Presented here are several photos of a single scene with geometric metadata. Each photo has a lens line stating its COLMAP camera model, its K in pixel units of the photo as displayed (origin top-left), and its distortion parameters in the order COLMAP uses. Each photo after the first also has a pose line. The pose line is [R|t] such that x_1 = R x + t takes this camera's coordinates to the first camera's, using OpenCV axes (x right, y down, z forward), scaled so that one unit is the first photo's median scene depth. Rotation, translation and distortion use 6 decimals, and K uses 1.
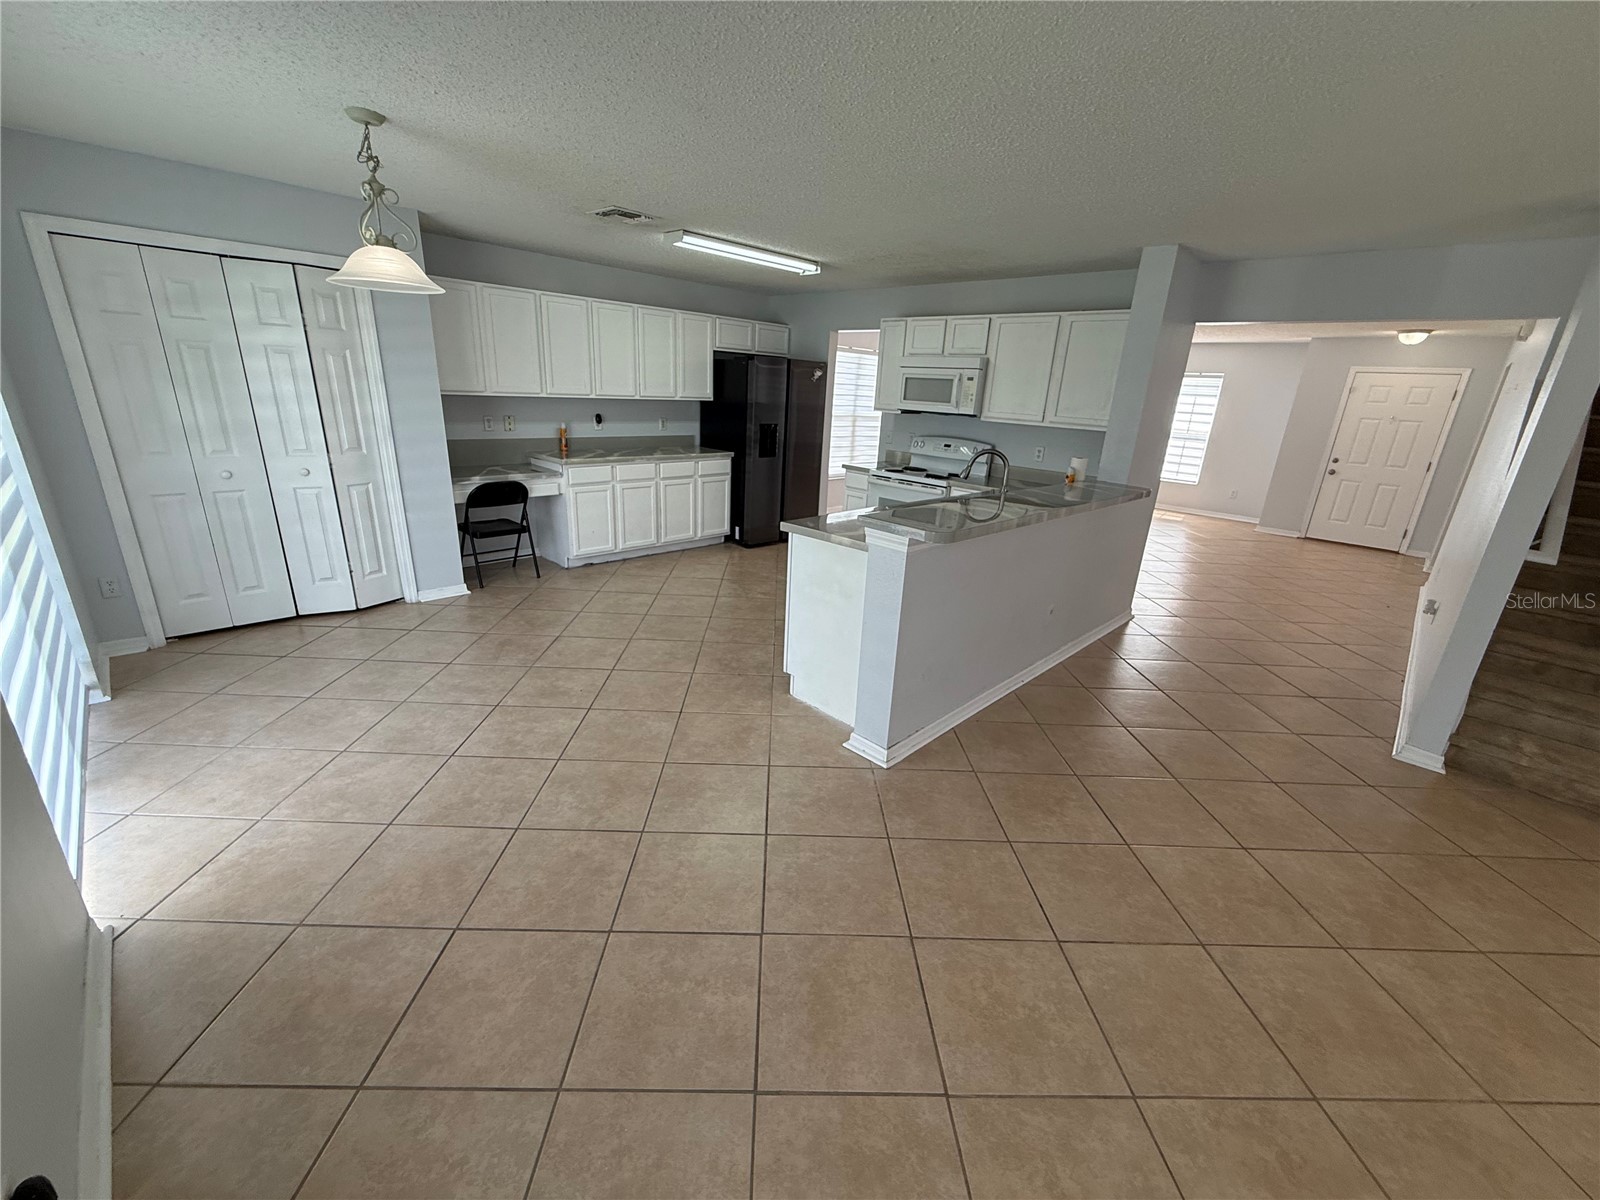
lens RADIAL K [[636.6, 0, 800.0], [0, 636.6, 600.0], [0, 0, 1]] dist [-0.000650, -0.000250]
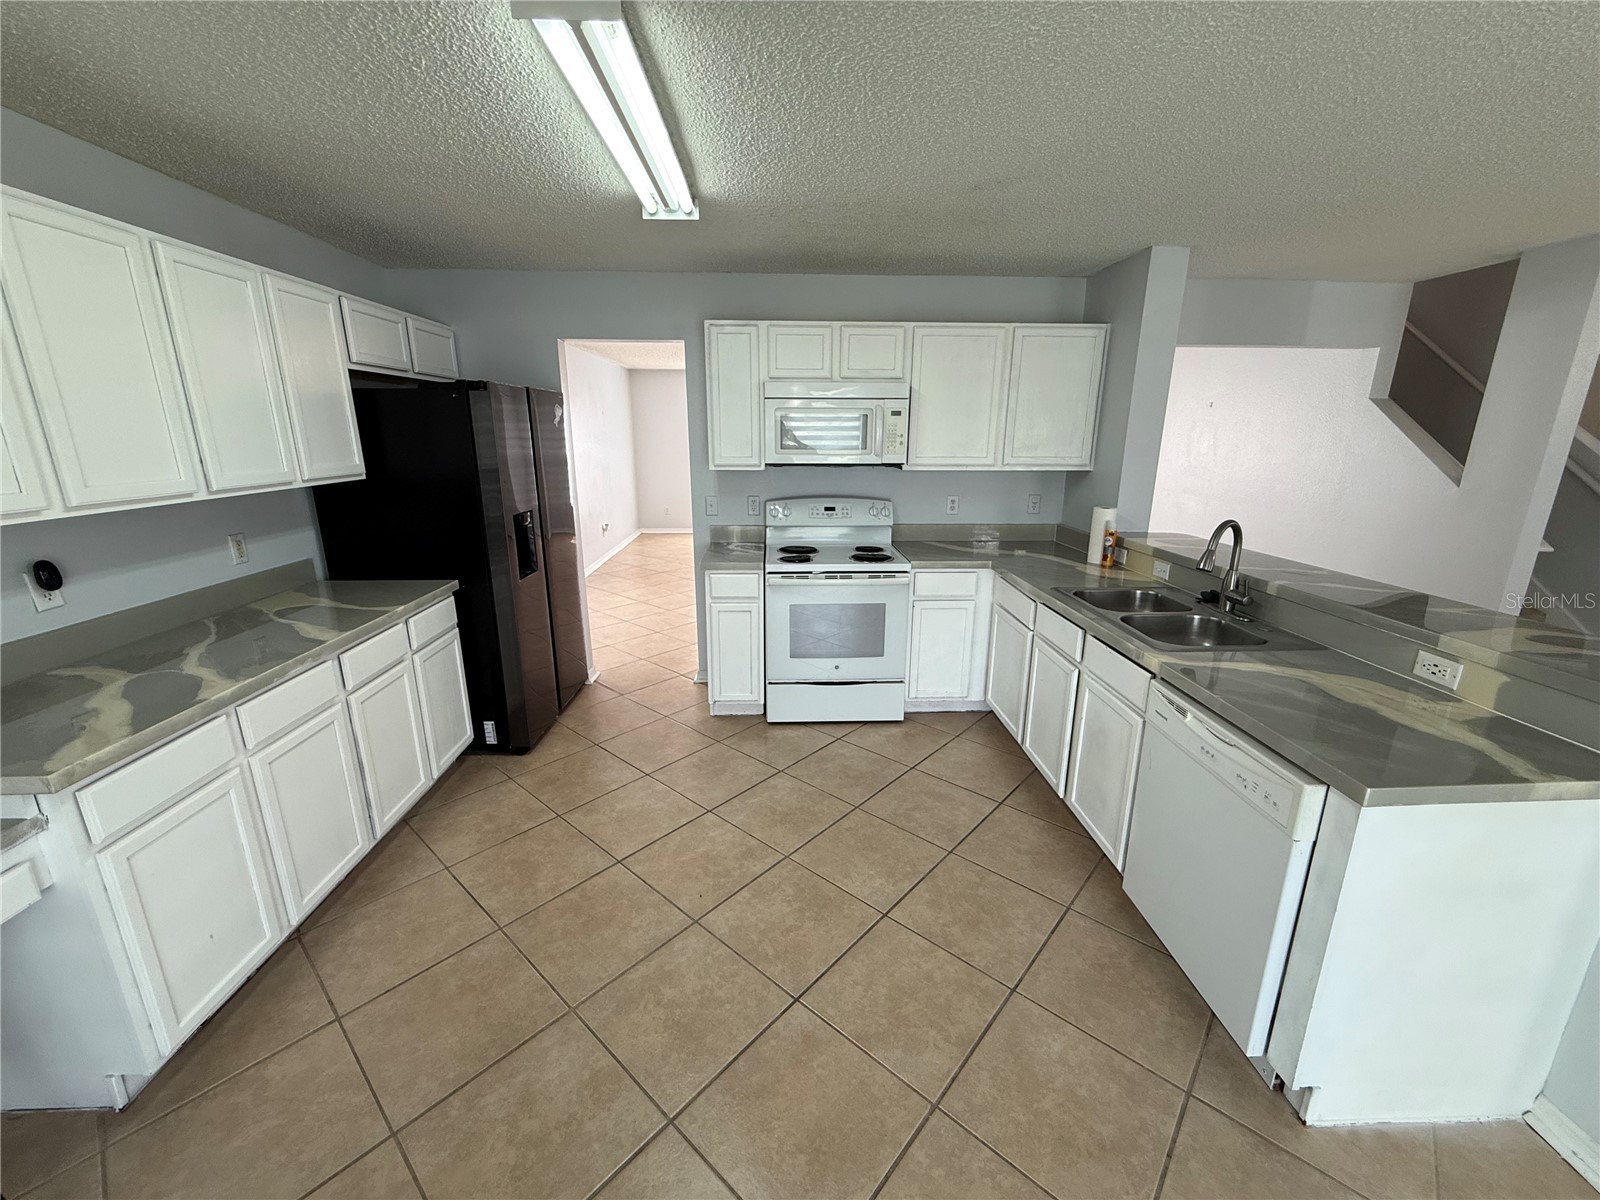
lens RADIAL K [[636.6, 0, 800.0], [0, 636.6, 600.0], [0, 0, 1]] dist [-0.000650, -0.000250]
pose [[0.682103, -0.235545, 0.692282, -0.296517], [0.265174, 0.961938, 0.066018, -0.203398], [-0.681482, 0.138544, 0.718601, 0.542652]]
